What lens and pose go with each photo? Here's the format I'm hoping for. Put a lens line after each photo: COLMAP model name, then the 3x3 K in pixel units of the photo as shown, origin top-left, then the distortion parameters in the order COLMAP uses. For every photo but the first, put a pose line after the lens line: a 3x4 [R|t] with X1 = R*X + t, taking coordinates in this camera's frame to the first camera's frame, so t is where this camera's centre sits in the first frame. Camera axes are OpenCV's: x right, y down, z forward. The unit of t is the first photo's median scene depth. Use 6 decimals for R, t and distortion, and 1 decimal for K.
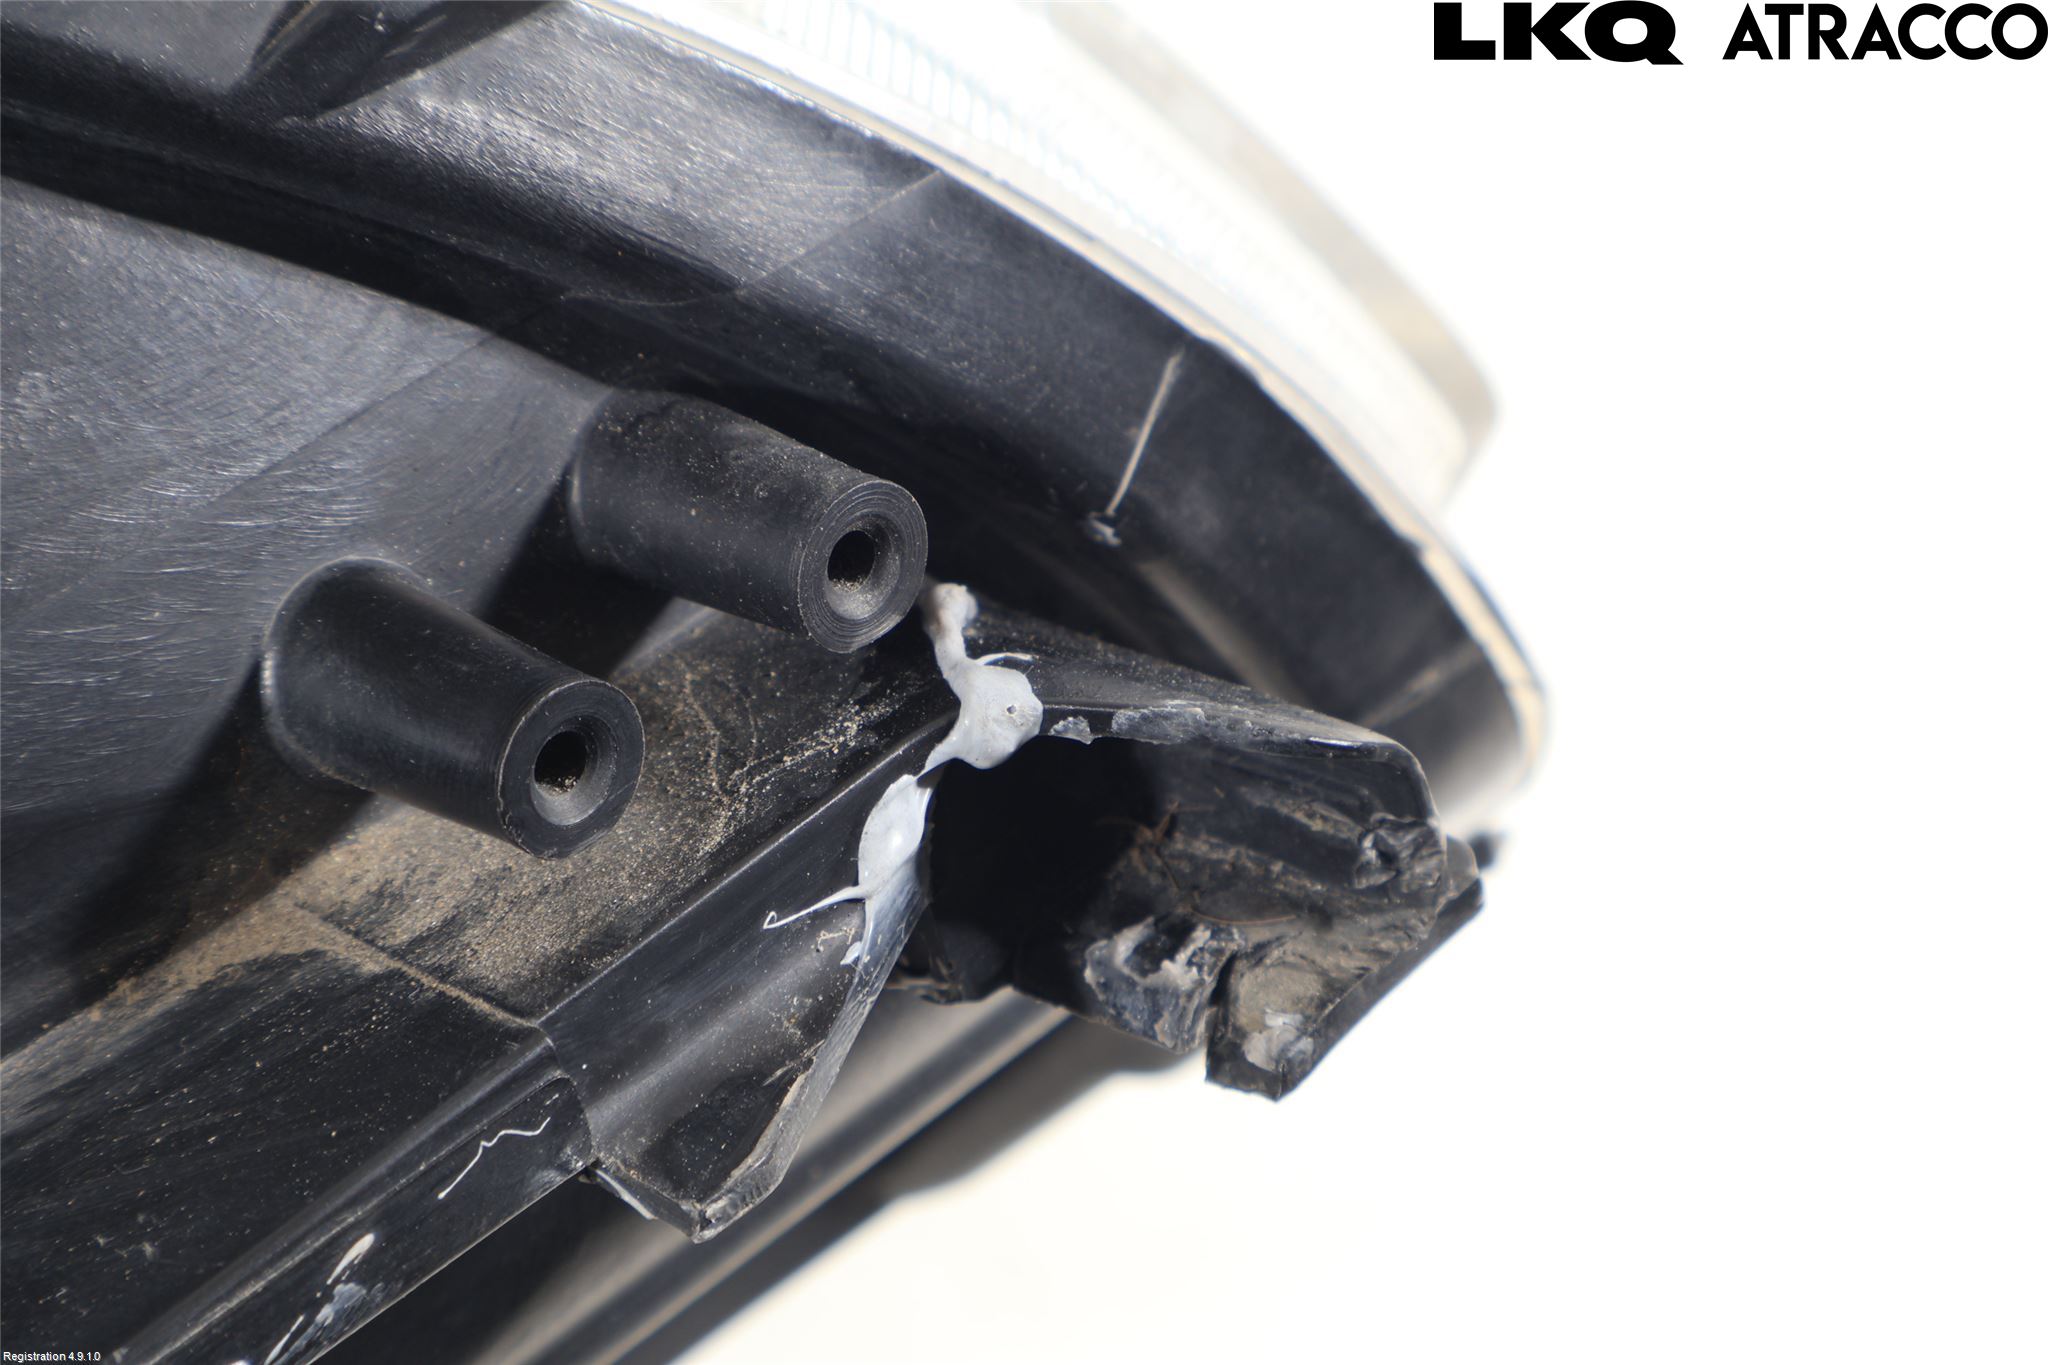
lens RADIAL K [[4235.7, 0, 1023.9], [0, 4235.7, 685.2], [0, 0, 1]] dist [-0.036108, 0.000000]
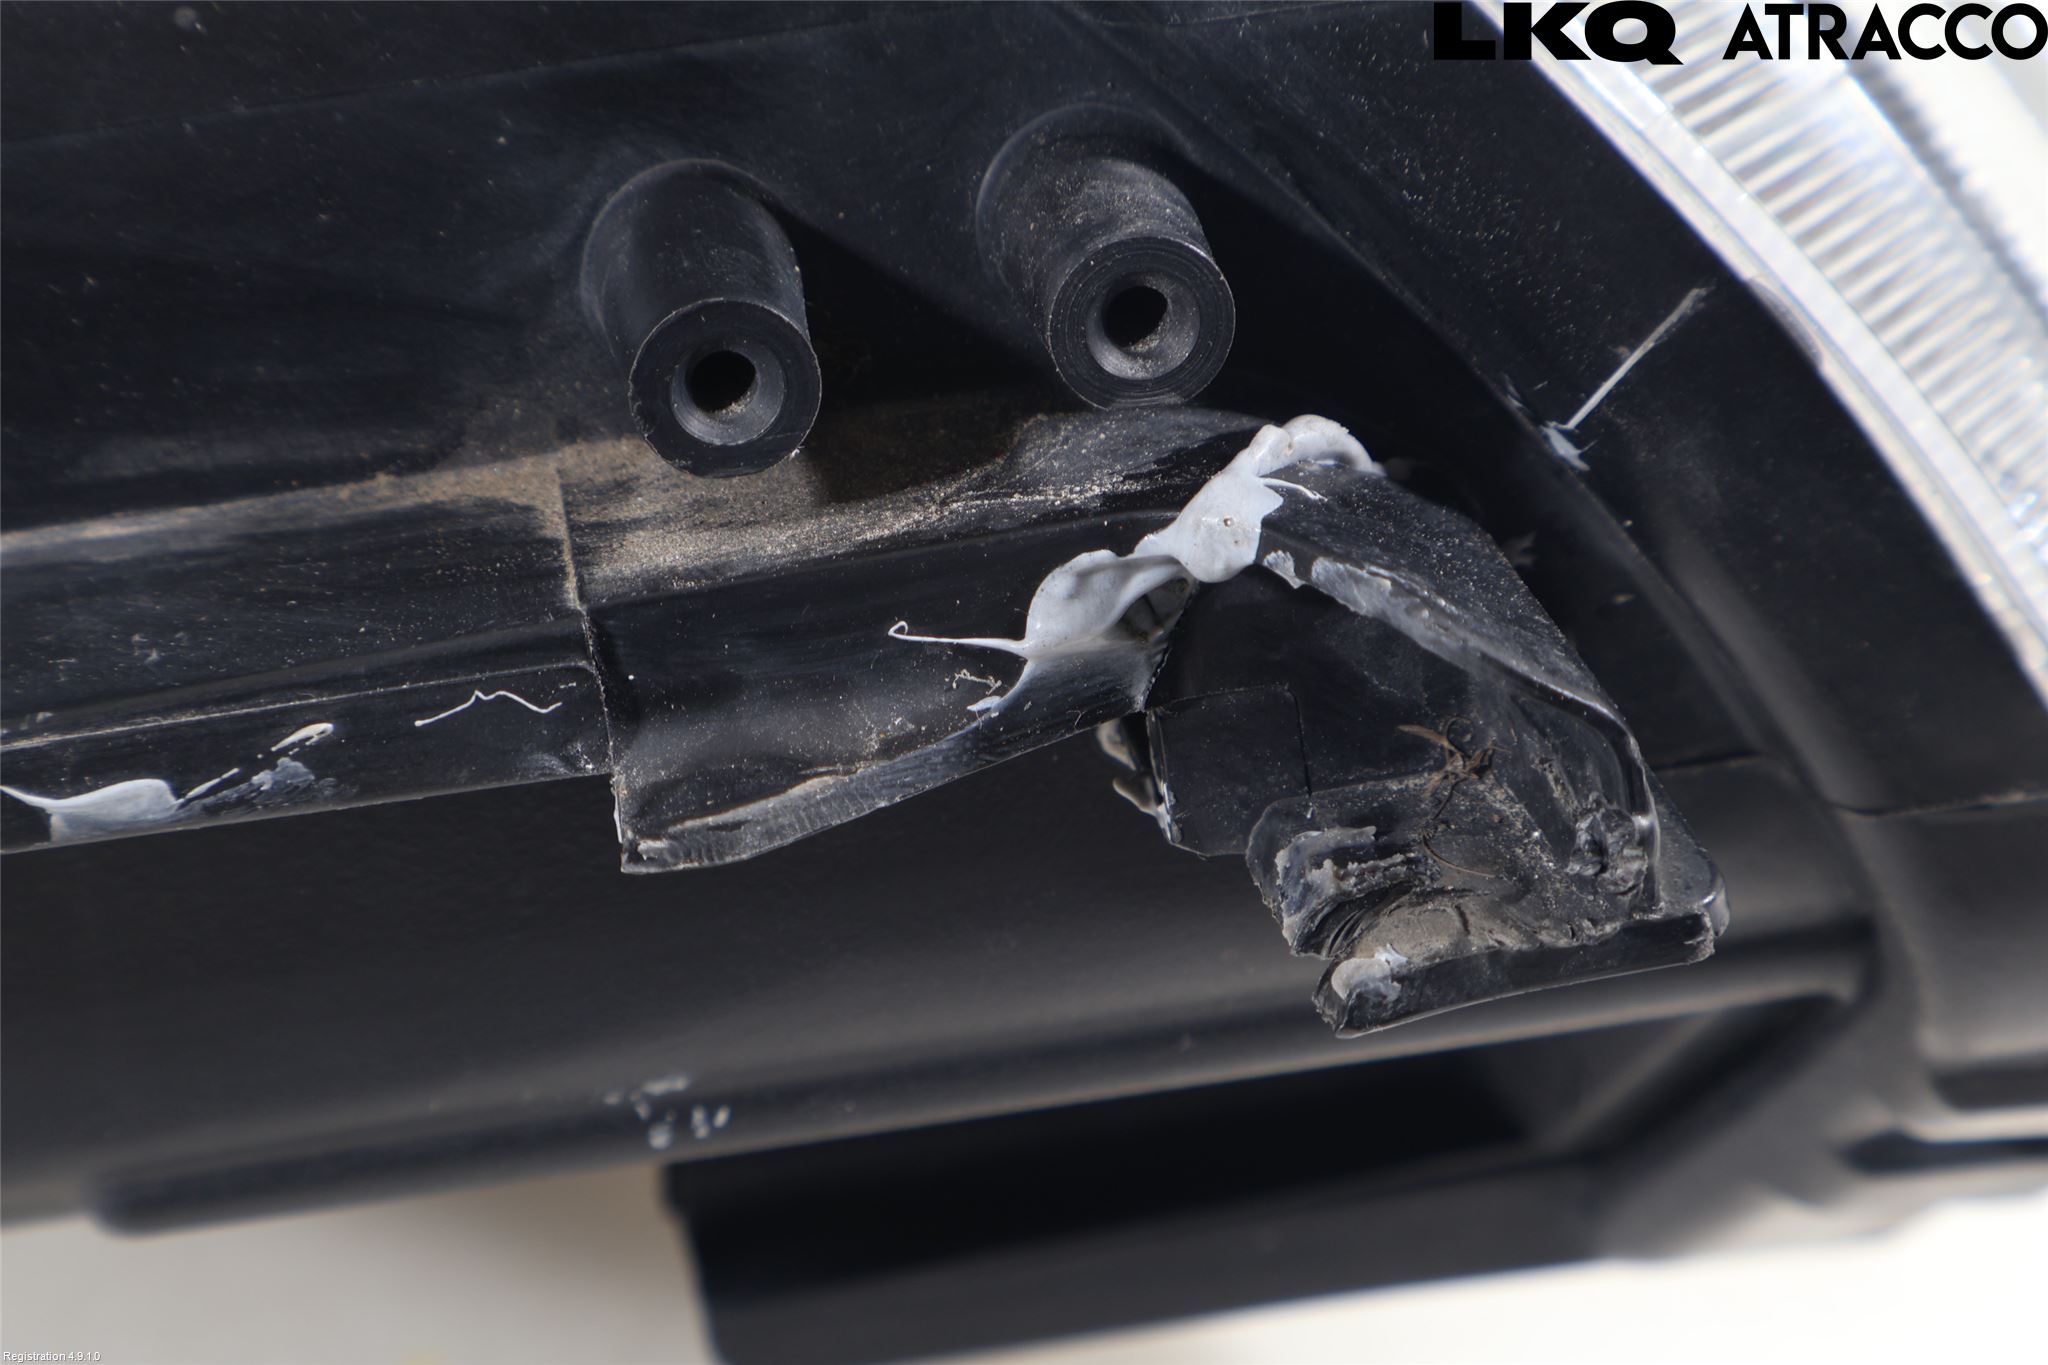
lens RADIAL K [[4156.6, 0, 1025.0], [0, 4156.6, 679.9], [0, 0, 1]] dist [-0.009050, 0.000000]
pose [[0.789633, 0.333551, -0.514999, 0.448008], [-0.363772, 0.930408, 0.044838, 0.013550], [0.494115, 0.151936, 0.856017, 0.209945]]
